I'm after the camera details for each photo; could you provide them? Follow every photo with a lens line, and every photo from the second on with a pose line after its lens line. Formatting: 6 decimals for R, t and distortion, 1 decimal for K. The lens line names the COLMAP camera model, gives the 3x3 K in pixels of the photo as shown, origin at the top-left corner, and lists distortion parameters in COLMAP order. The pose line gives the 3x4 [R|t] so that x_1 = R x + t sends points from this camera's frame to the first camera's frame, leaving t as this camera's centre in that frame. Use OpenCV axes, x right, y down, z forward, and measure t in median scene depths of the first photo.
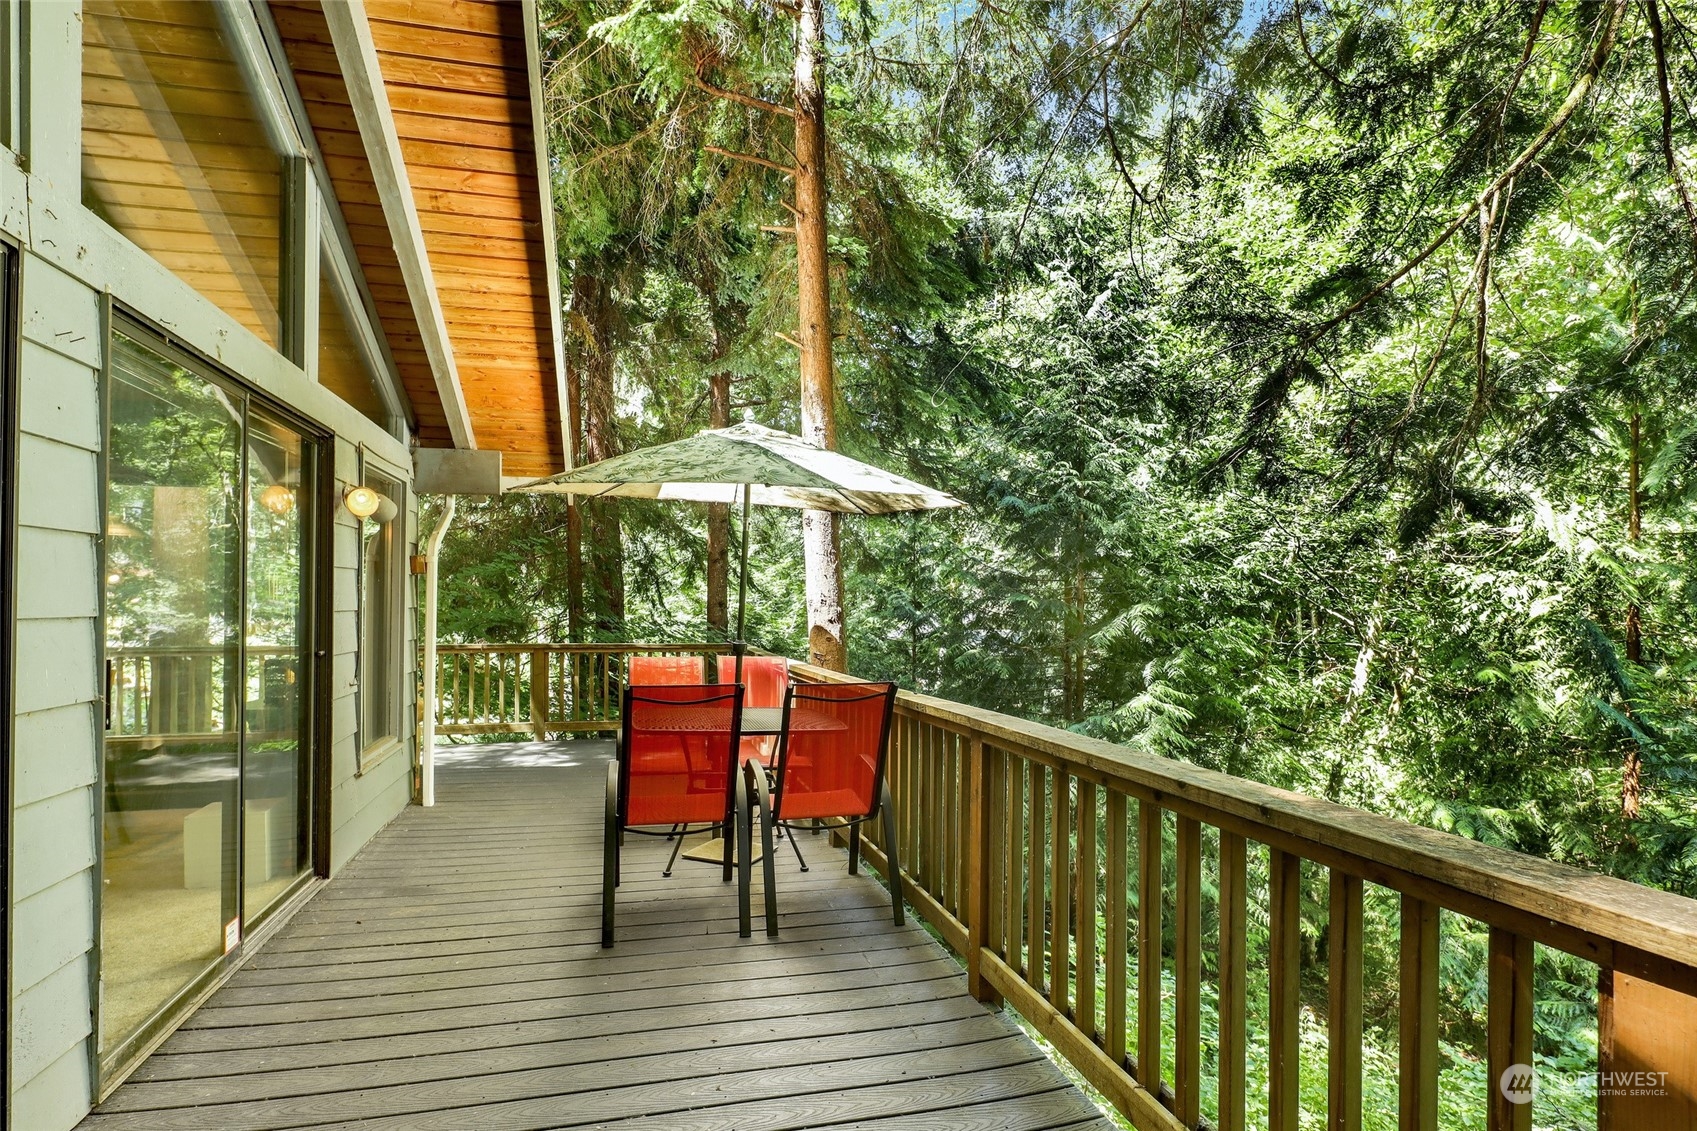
lens RADIAL K [[864.2, 0, 843.7], [0, 864.2, 596.1], [0, 0, 1]] dist [-0.003031, -0.001979]
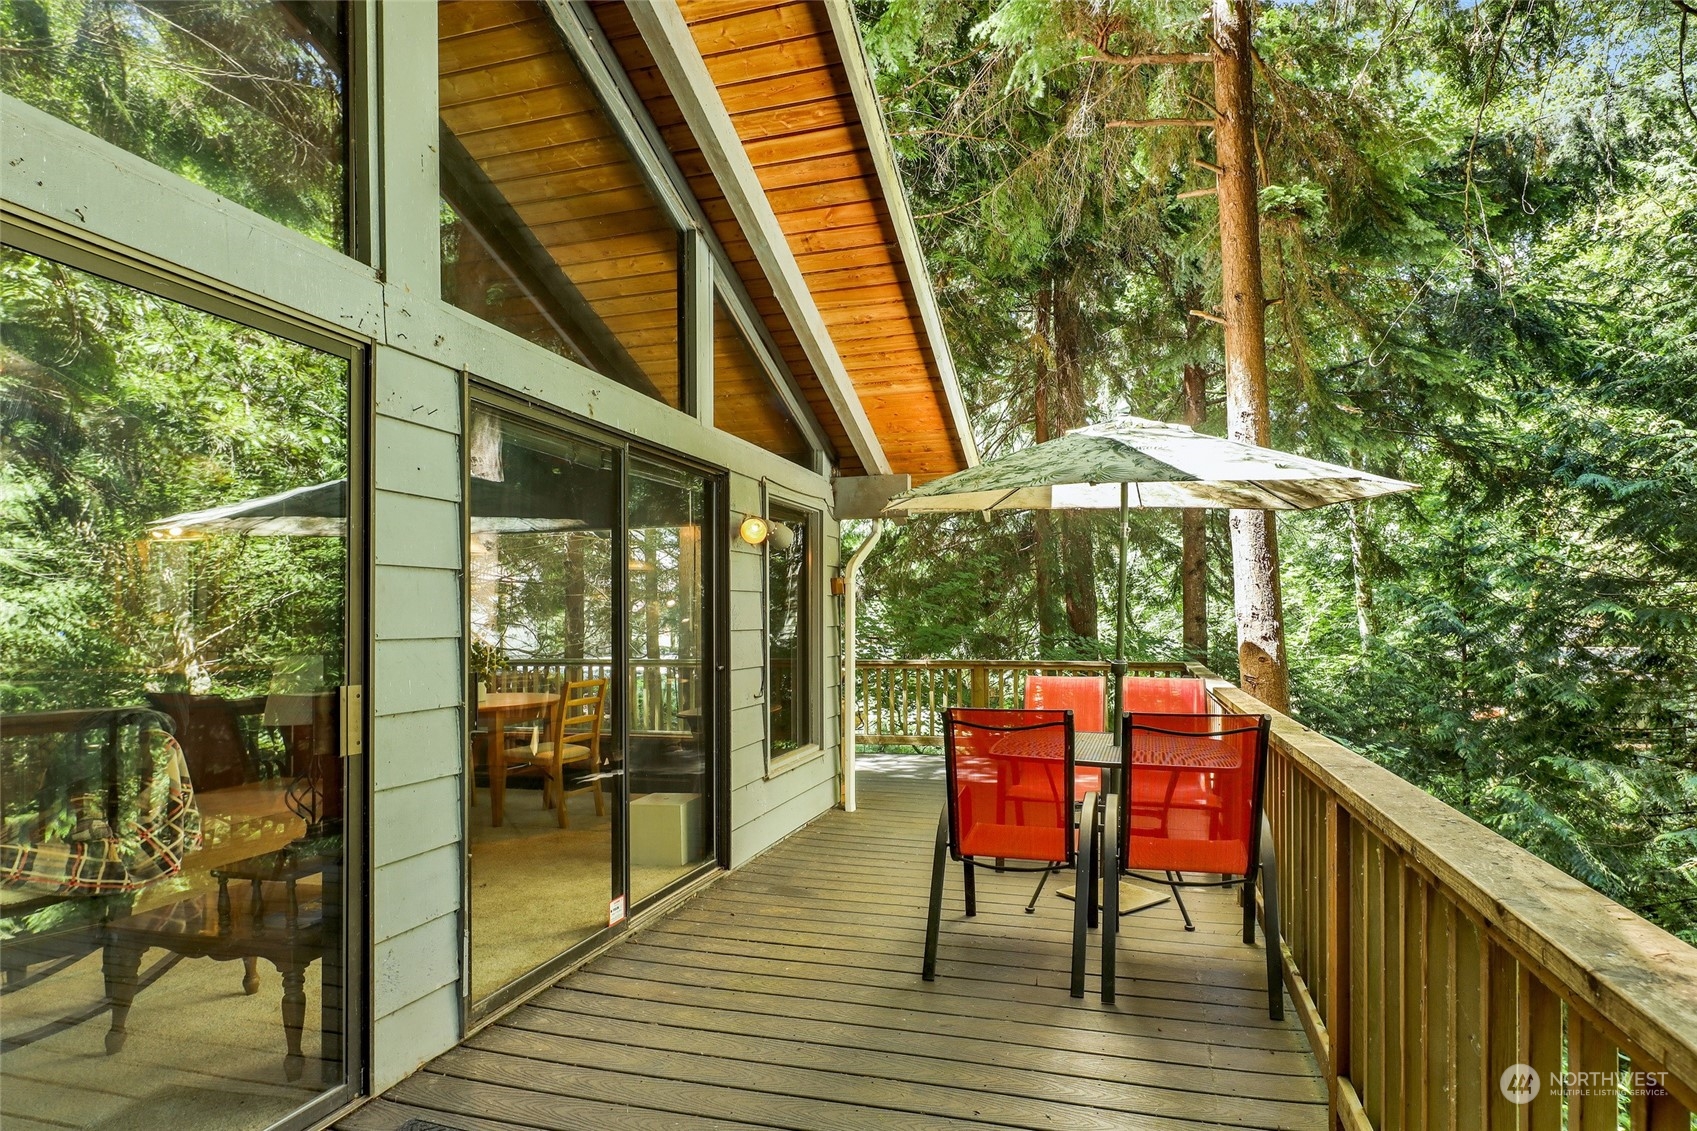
lens RADIAL K [[878.1, 0, 894.8], [0, 878.1, 612.1], [0, 0, 1]] dist [0.000597, -0.002373]
pose [[0.874764, -0.015637, -0.484297, 0.145531], [0.015894, 0.999867, -0.003574, 0.001372], [0.484289, -0.004571, 0.874896, 0.111967]]
